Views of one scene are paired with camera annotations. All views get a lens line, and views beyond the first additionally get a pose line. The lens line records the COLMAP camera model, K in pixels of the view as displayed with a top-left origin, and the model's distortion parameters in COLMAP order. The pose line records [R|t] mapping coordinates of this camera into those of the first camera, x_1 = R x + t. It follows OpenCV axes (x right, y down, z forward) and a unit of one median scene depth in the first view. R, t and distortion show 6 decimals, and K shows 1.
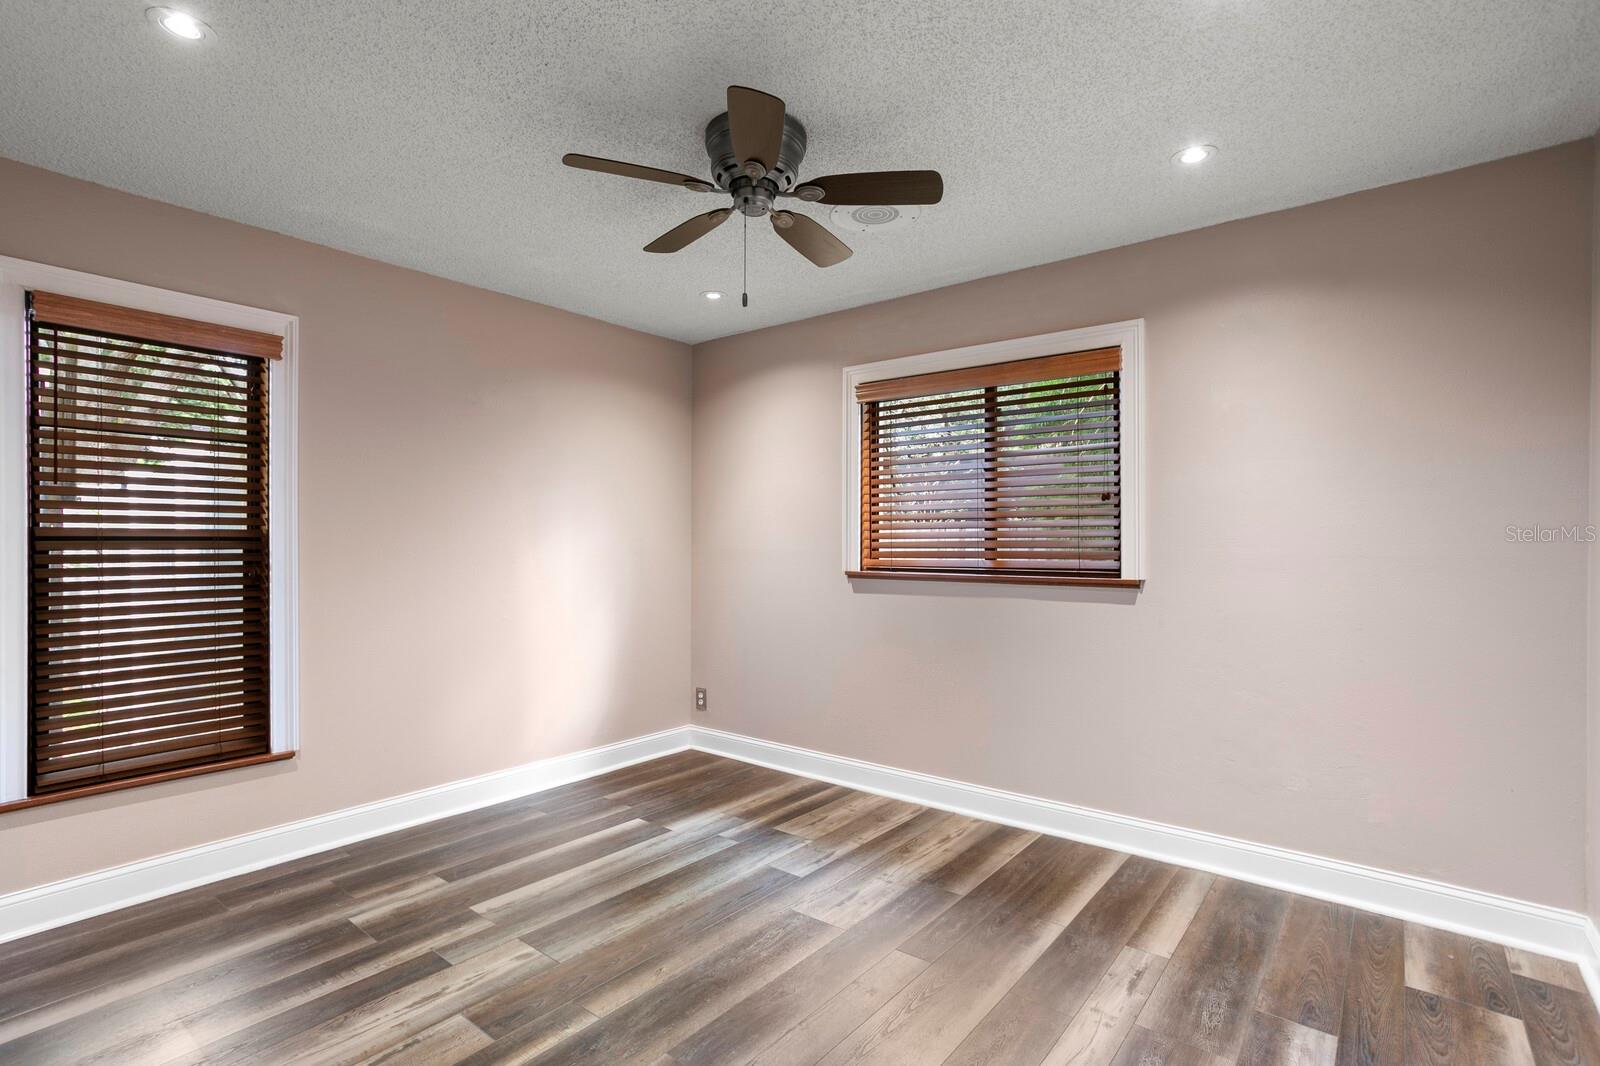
lens RADIAL K [[765.7, 0, 766.2], [0, 765.7, 545.3], [0, 0, 1]] dist [-0.016746, 0.001760]
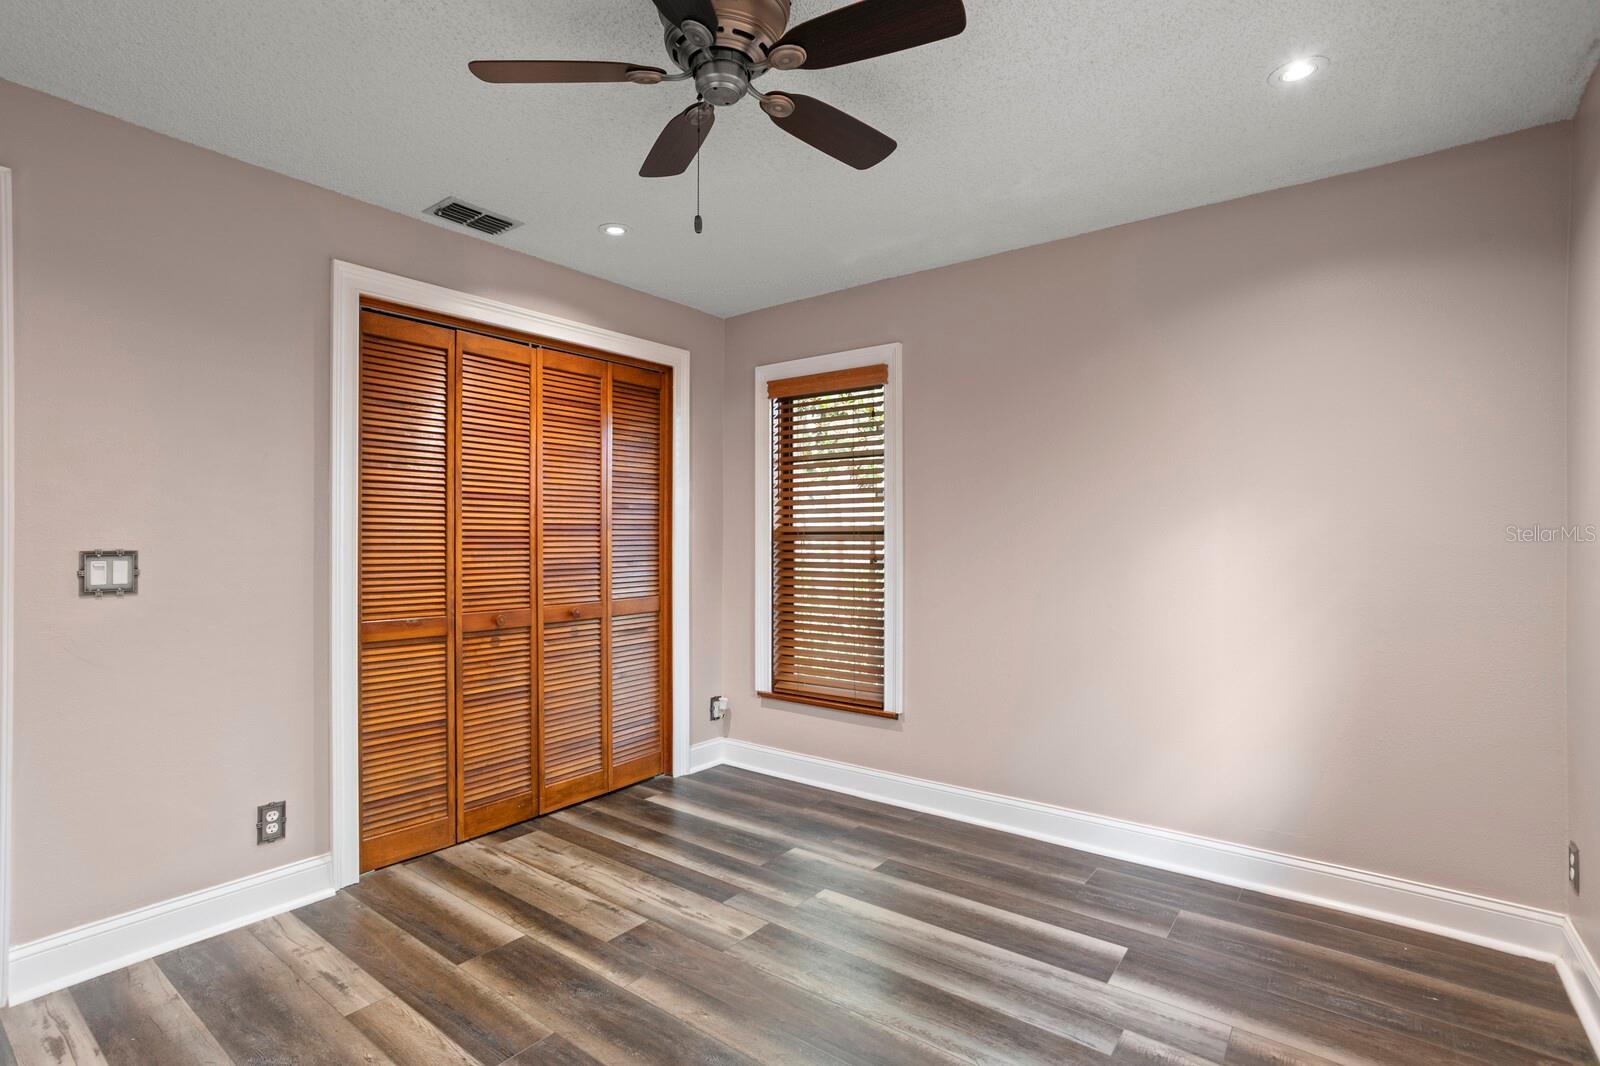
lens RADIAL K [[765.7, 0, 772.8], [0, 765.7, 534.5], [0, 0, 1]] dist [-0.016746, 0.001760]
pose [[0.038094, -0.005346, -0.999260, 0.584542], [-0.000120, 0.999986, -0.005354, 0.001167], [0.999274, 0.000324, 0.038092, 0.807548]]
